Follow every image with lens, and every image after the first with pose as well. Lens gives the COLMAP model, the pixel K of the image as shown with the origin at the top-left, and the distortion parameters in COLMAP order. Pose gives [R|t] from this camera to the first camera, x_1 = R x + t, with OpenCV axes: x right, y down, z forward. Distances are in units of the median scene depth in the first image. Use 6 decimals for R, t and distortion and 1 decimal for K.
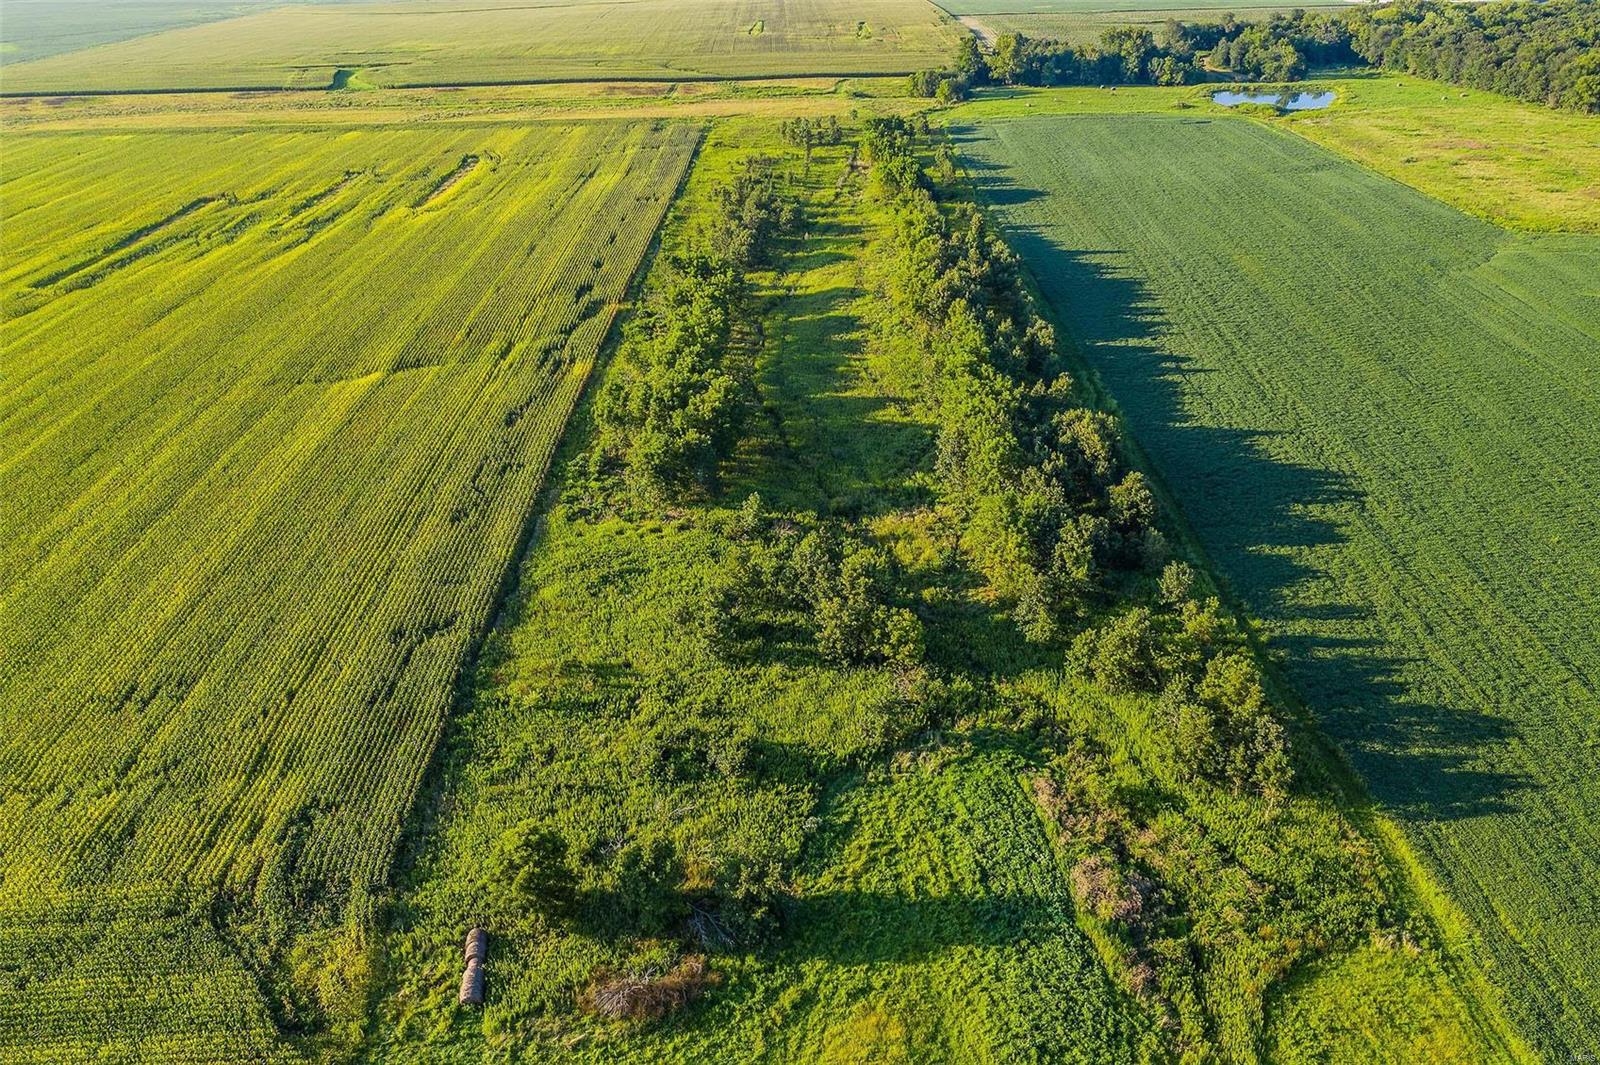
lens RADIAL K [[1261.7, 0, 800.9], [0, 1261.7, 524.9], [0, 0, 1]] dist [-0.020112, 0.010385]
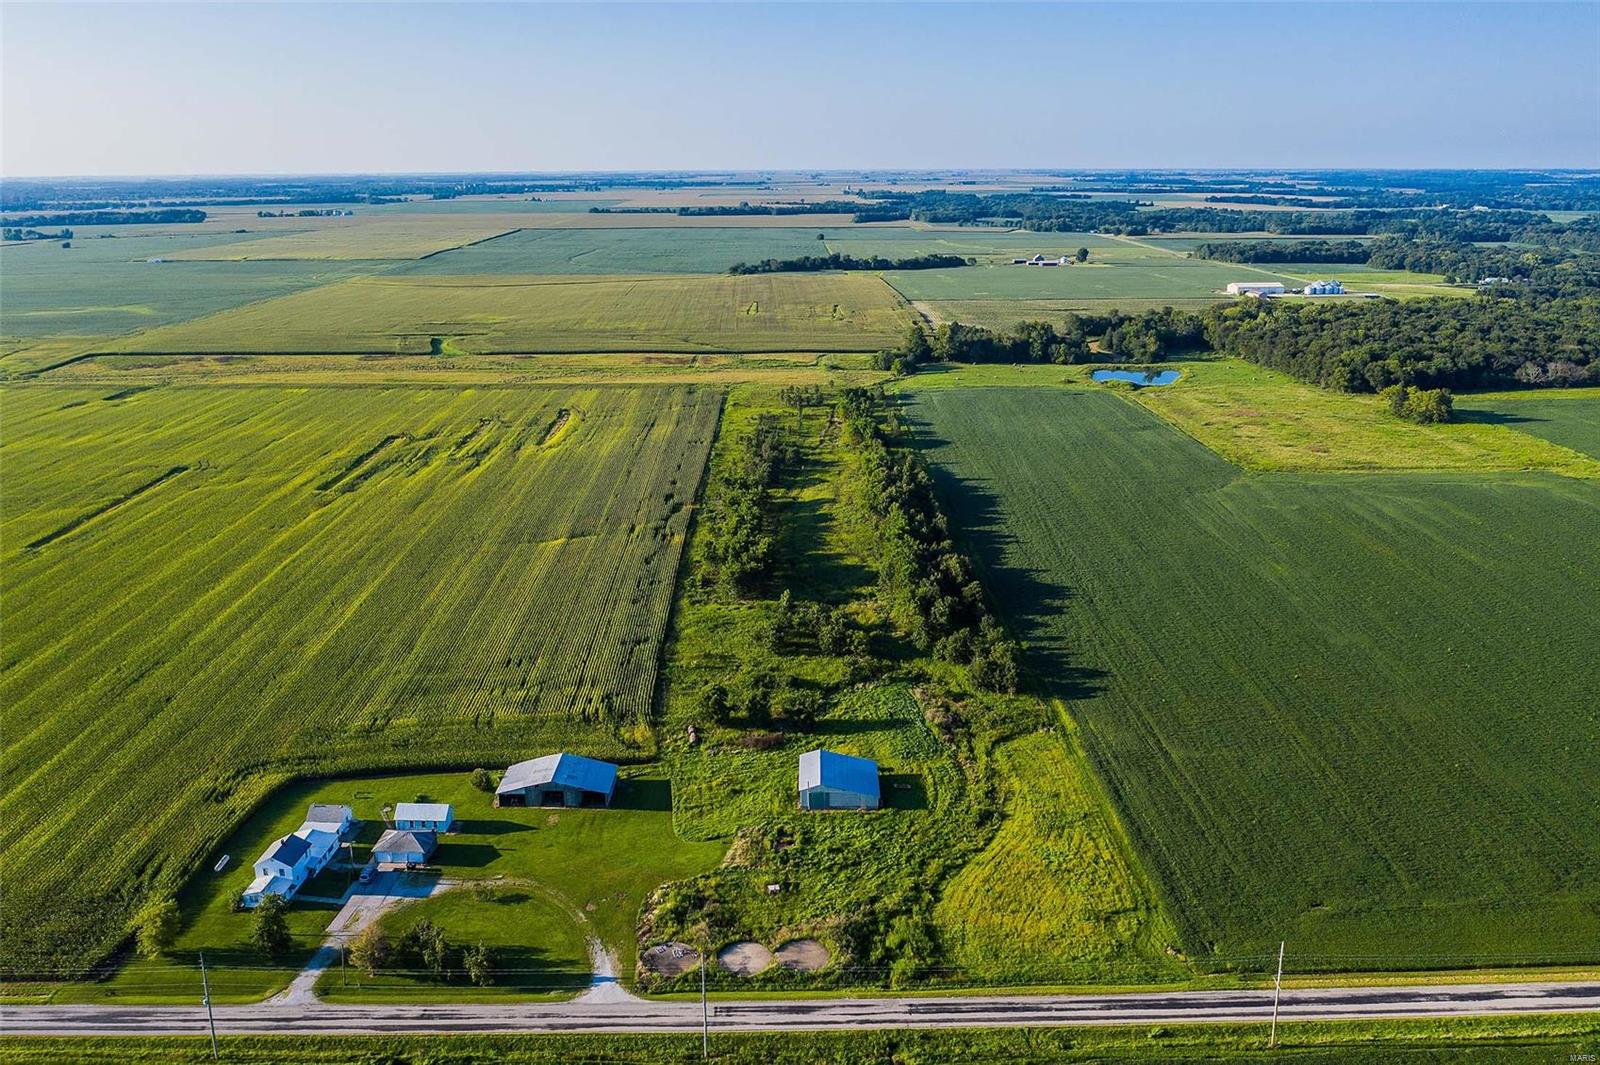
lens RADIAL K [[1261.7, 0, 800.9], [0, 1261.7, 524.9], [0, 0, 1]] dist [-0.020112, 0.010385]
pose [[0.999627, 0.014447, 0.023195, -0.031131], [-0.009957, 0.983030, -0.183173, 0.119300], [-0.025448, 0.182874, 0.982807, -0.490958]]
